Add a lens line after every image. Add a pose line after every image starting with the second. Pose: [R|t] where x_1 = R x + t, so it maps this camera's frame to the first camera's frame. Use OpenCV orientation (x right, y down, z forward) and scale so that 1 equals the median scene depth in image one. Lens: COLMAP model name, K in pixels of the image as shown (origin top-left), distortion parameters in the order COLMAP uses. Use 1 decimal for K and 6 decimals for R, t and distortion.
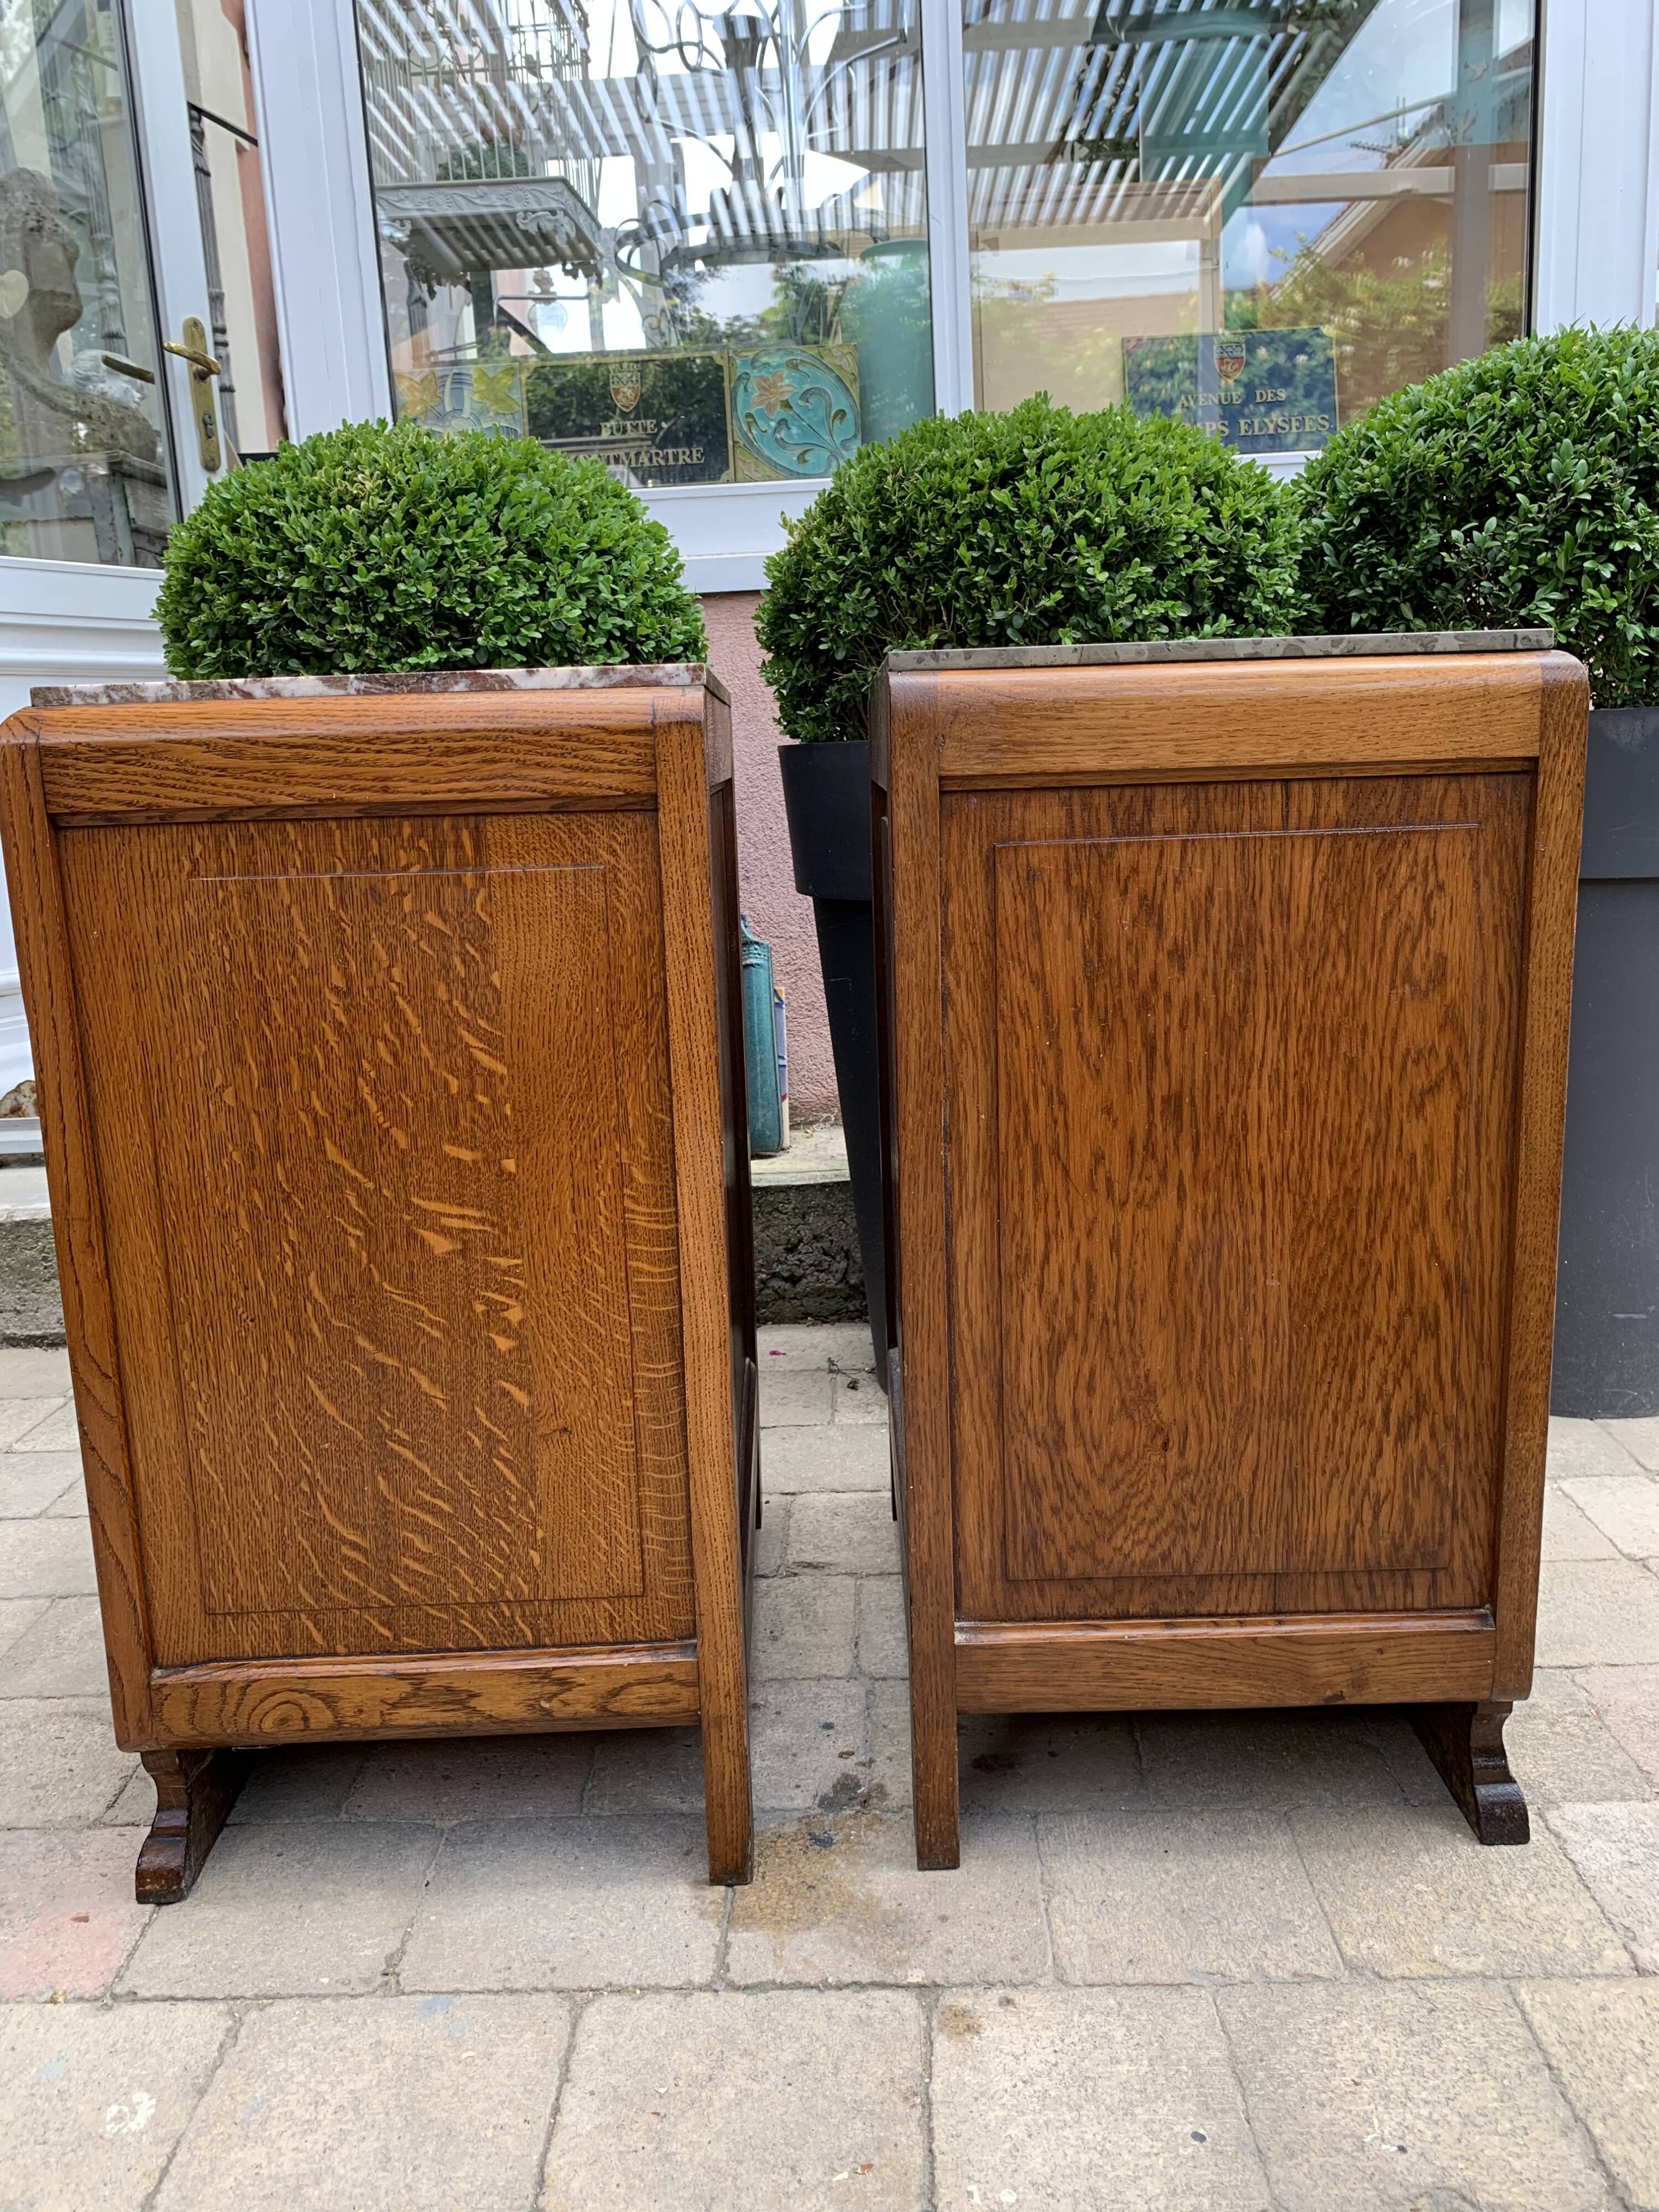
lens RADIAL K [[1705.3, 0, 828.5], [0, 1705.3, 1086.2], [0, 0, 1]] dist [0.013013, -0.014138]
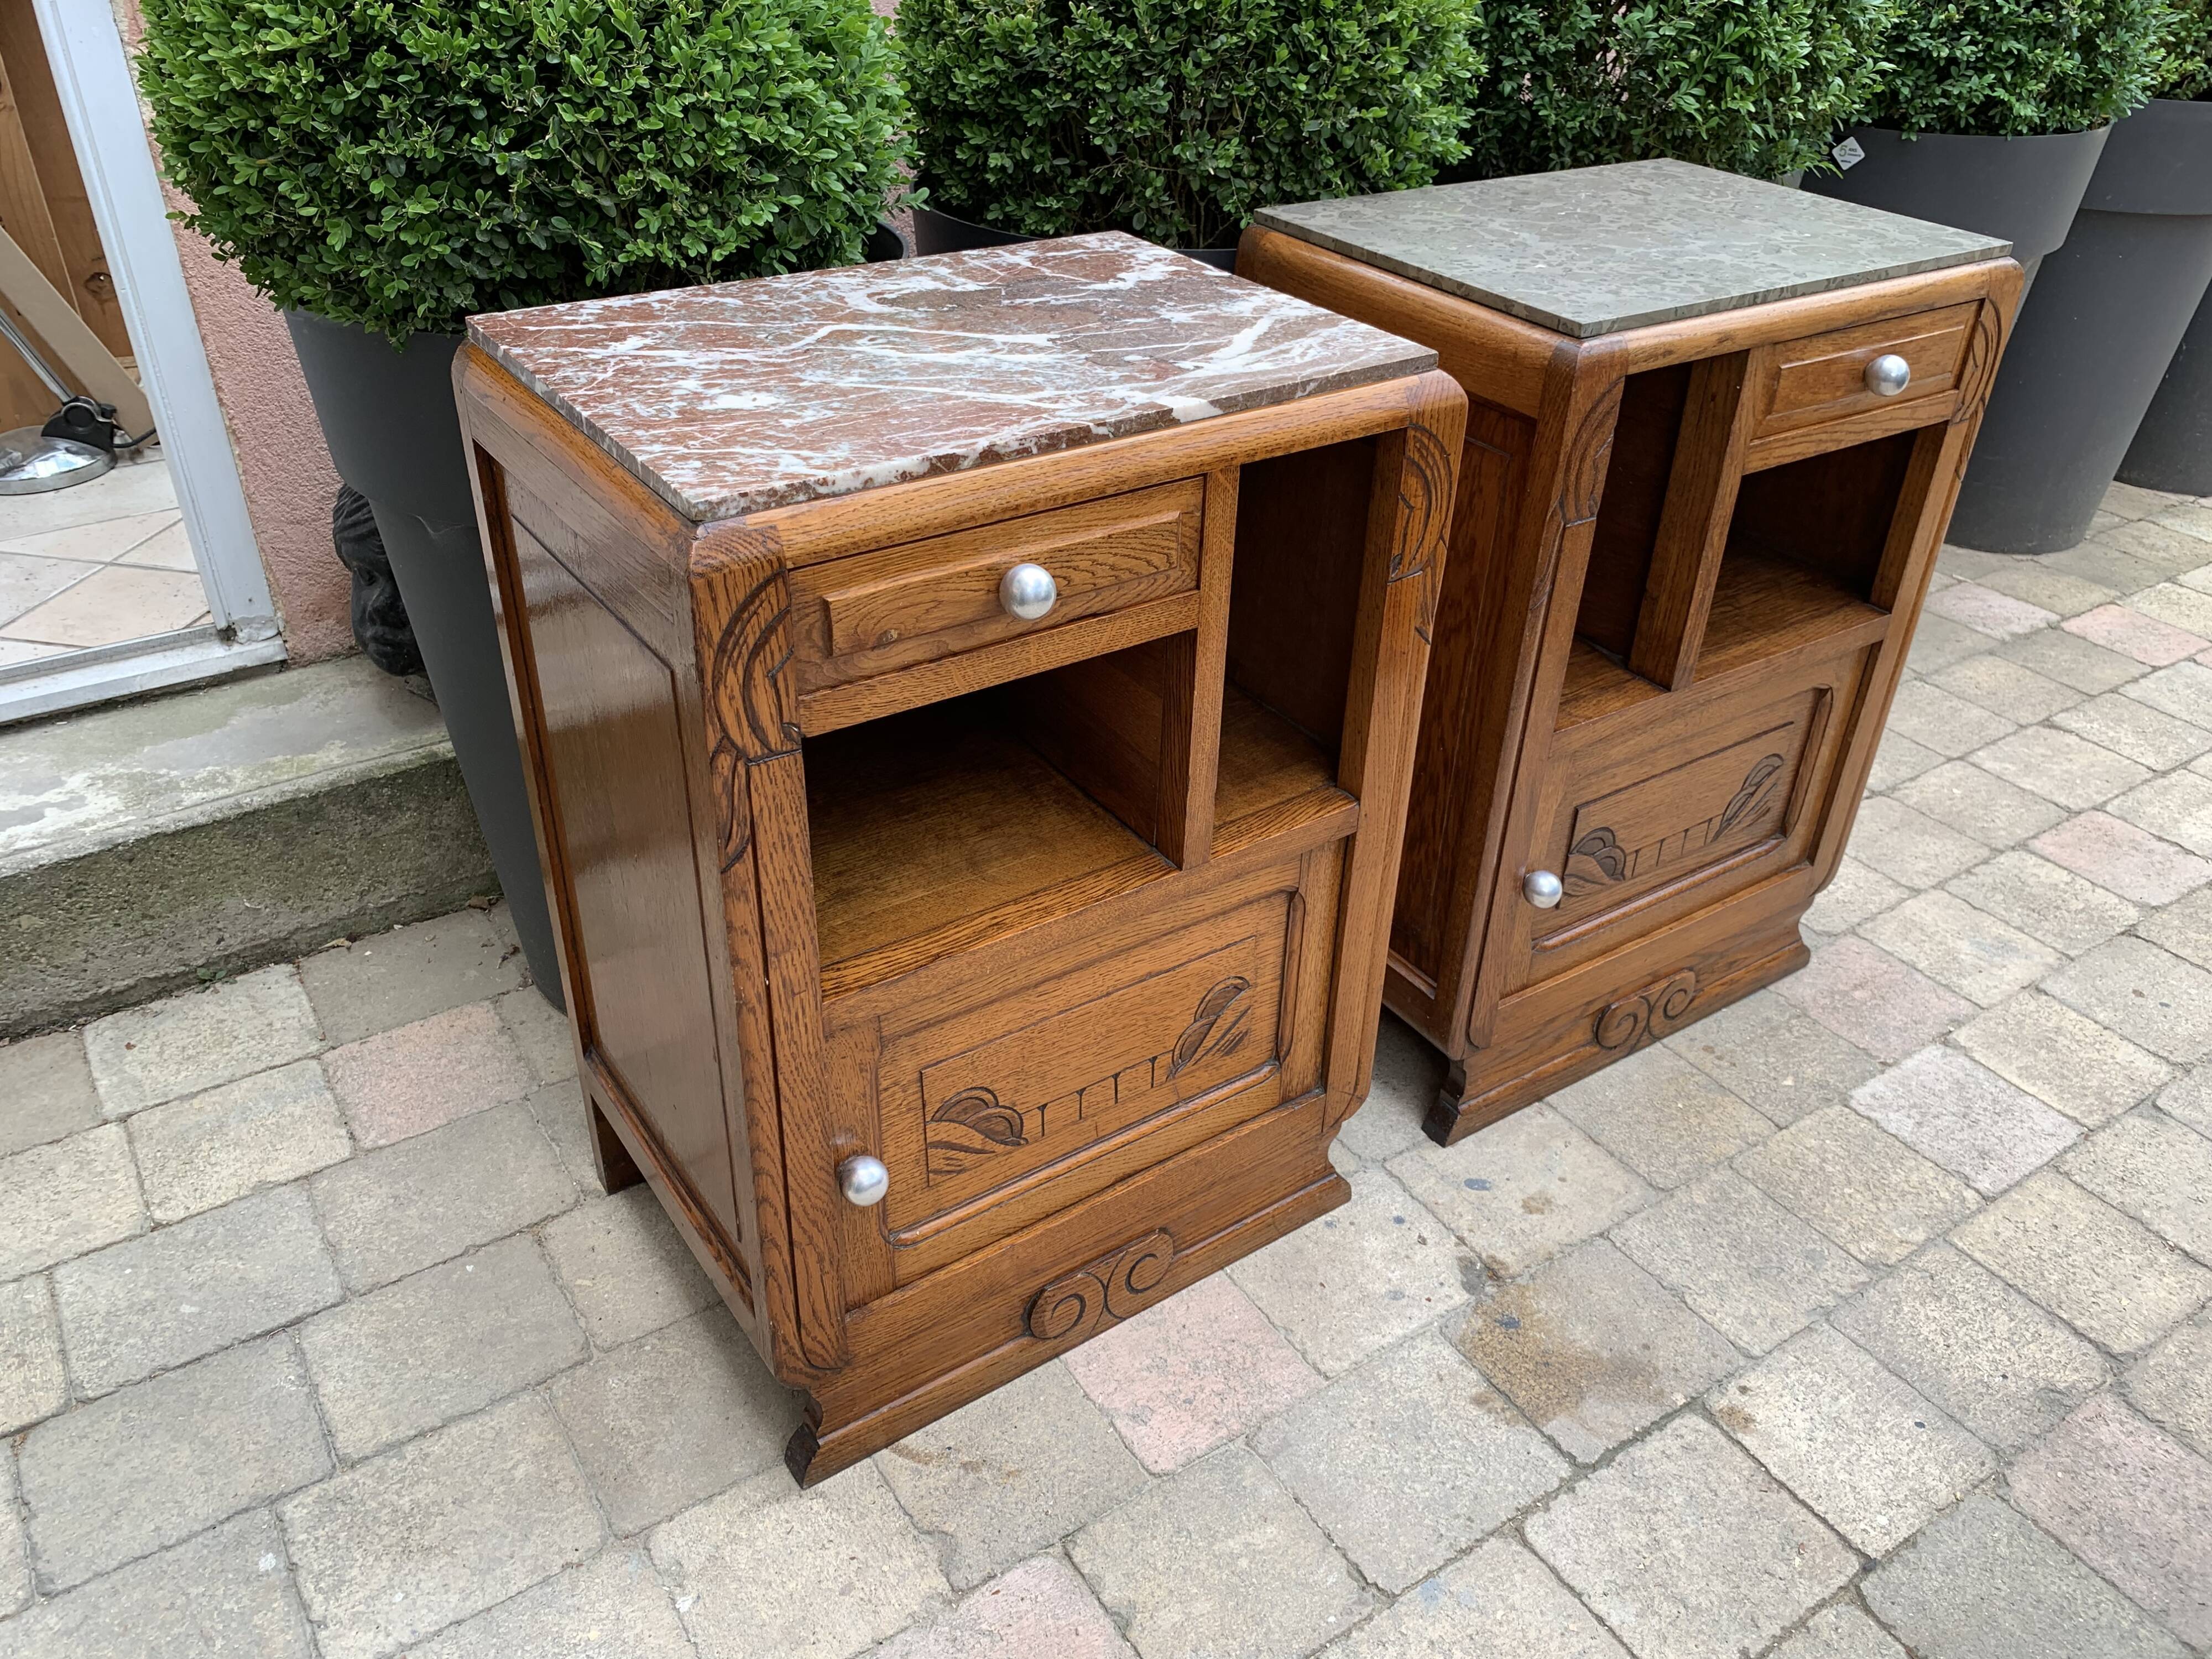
lens RADIAL K [[1705.3, 0, 1121.7], [0, 1705.3, 816.4], [0, 0, 1]] dist [0.013013, -0.014138]
pose [[0.811823, -0.255353, 0.525108, -0.571028], [0.050339, 0.926564, 0.372752, -0.273690], [-0.581730, -0.276176, 0.765060, 0.223905]]
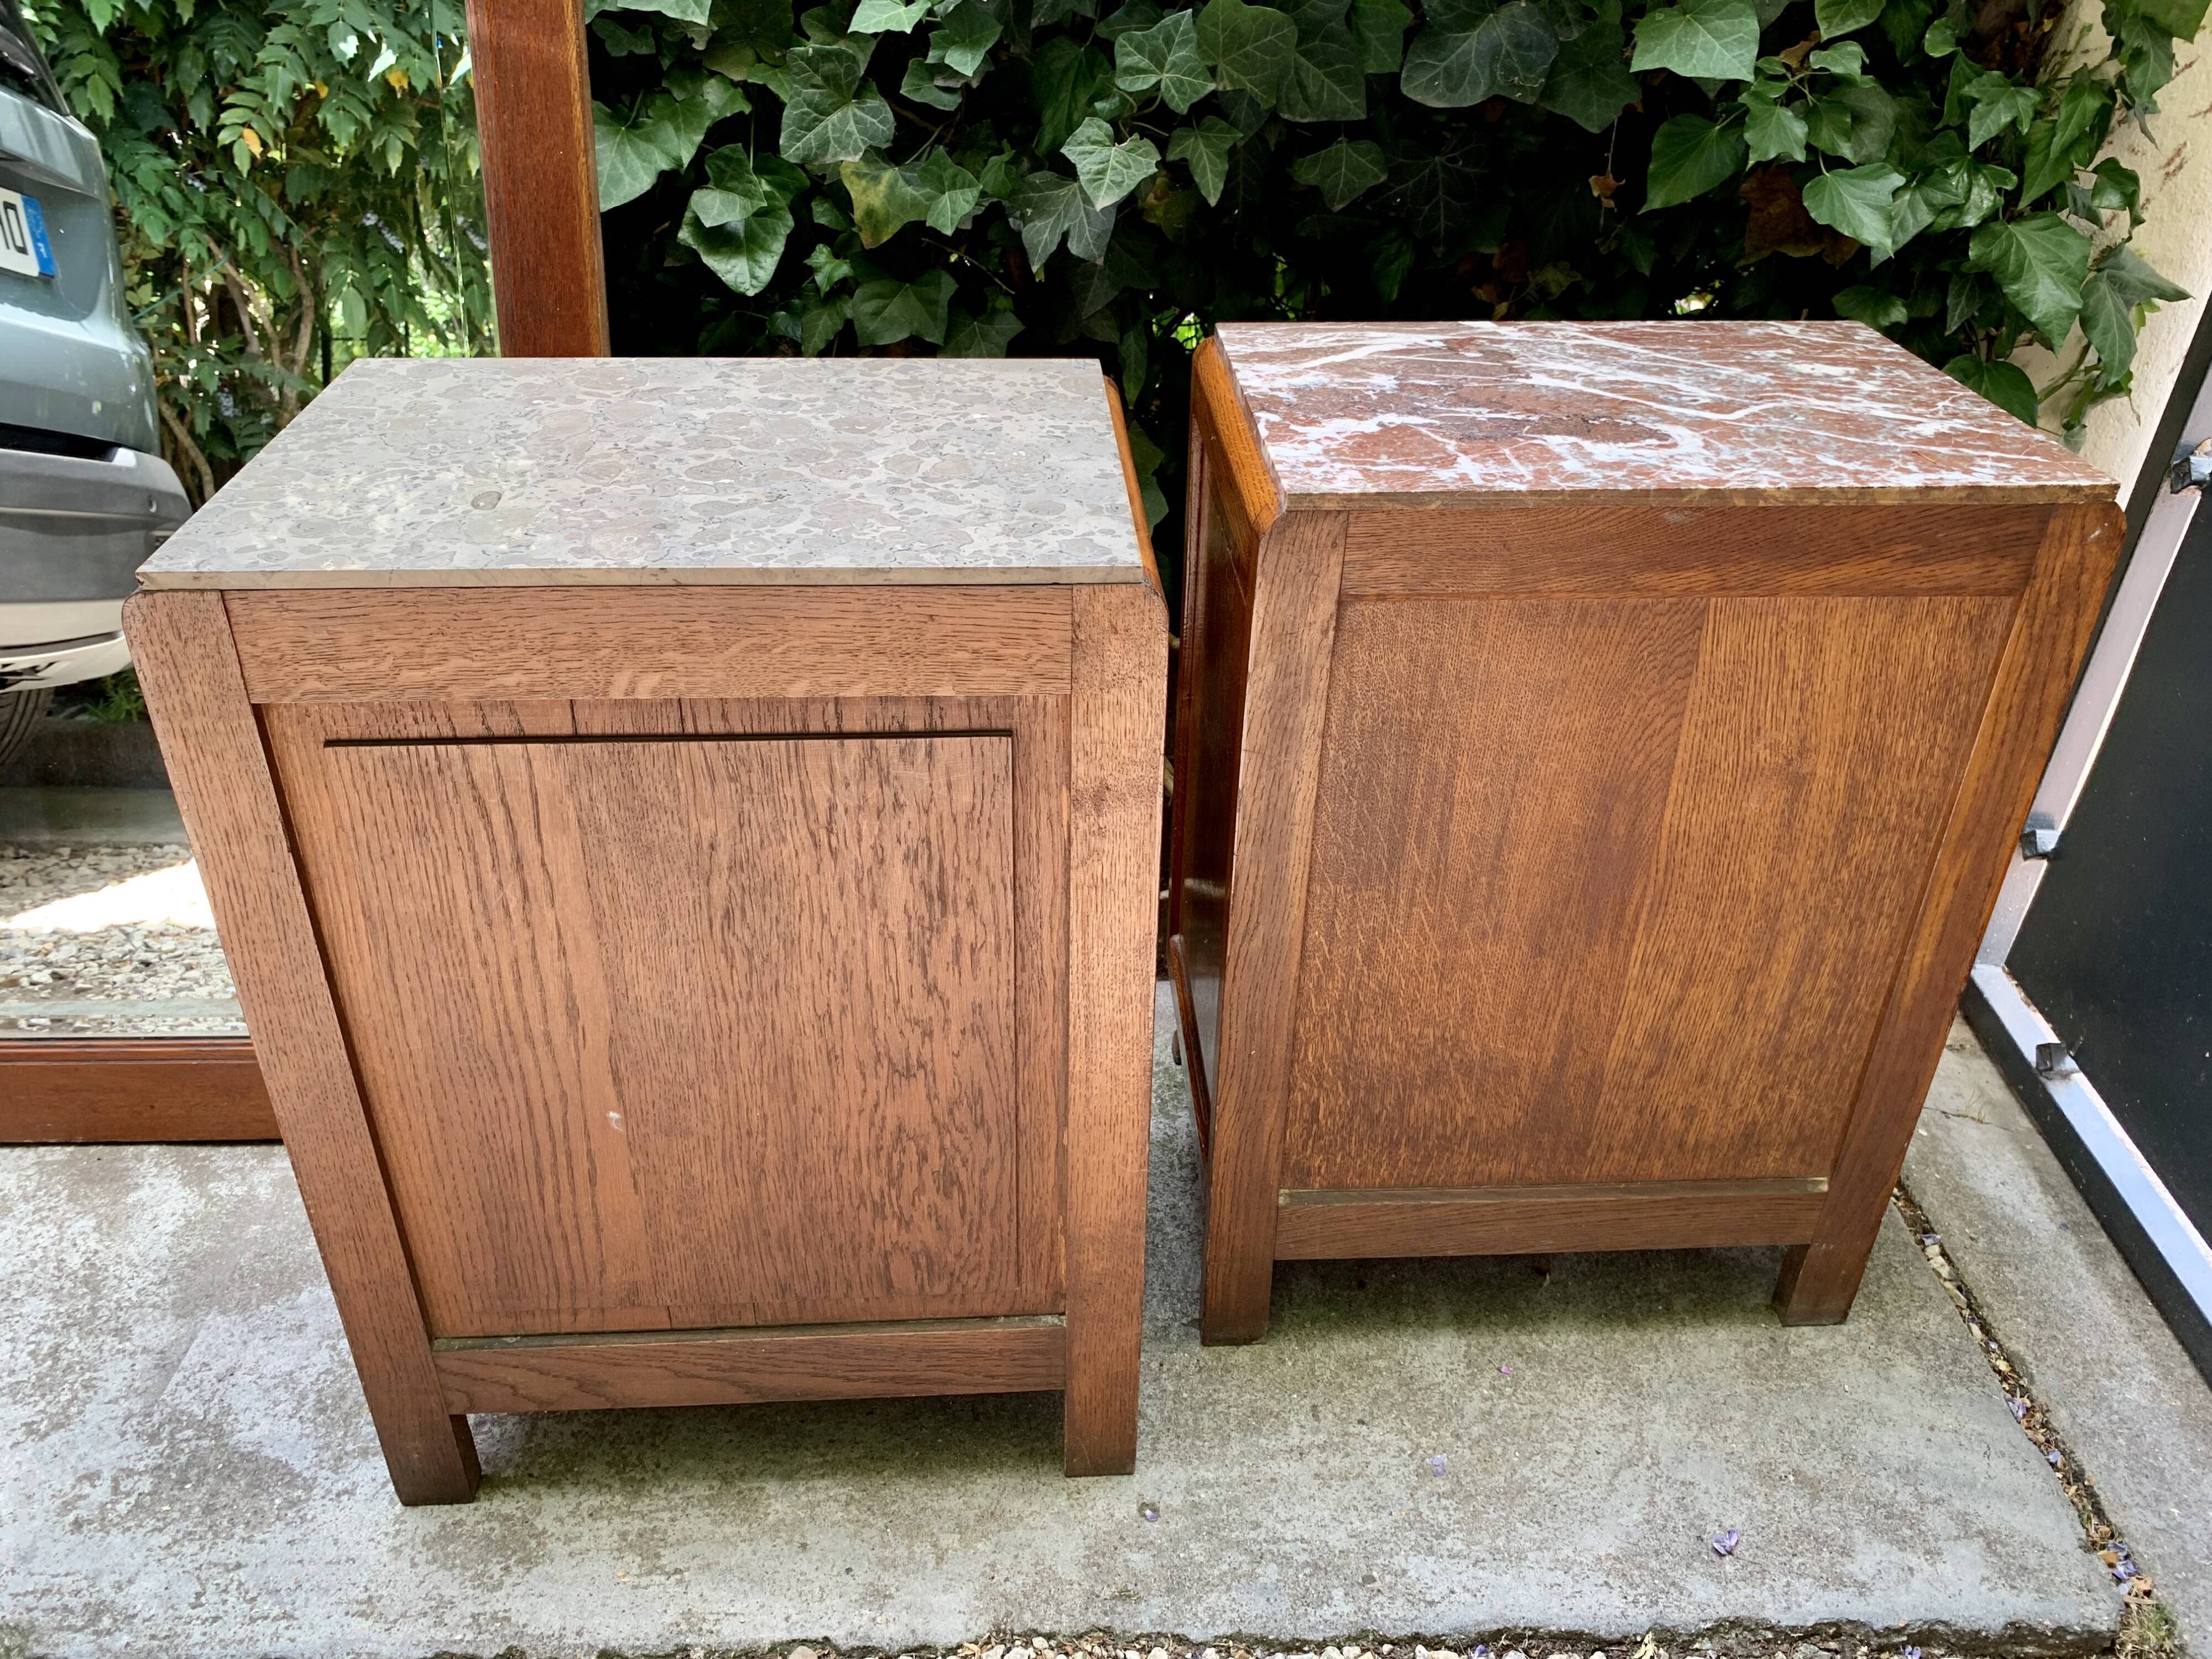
lens RADIAL K [[1742.0, 0, 1146.1], [0, 1742.0, 776.8], [0, 0, 1]] dist [0.017384, -0.019035]
pose [[-0.995654, 0.056486, -0.074039, 0.077796], [-0.006146, 0.753451, 0.657475, -0.580574], [0.092923, 0.655073, -0.749830, 1.550818]]
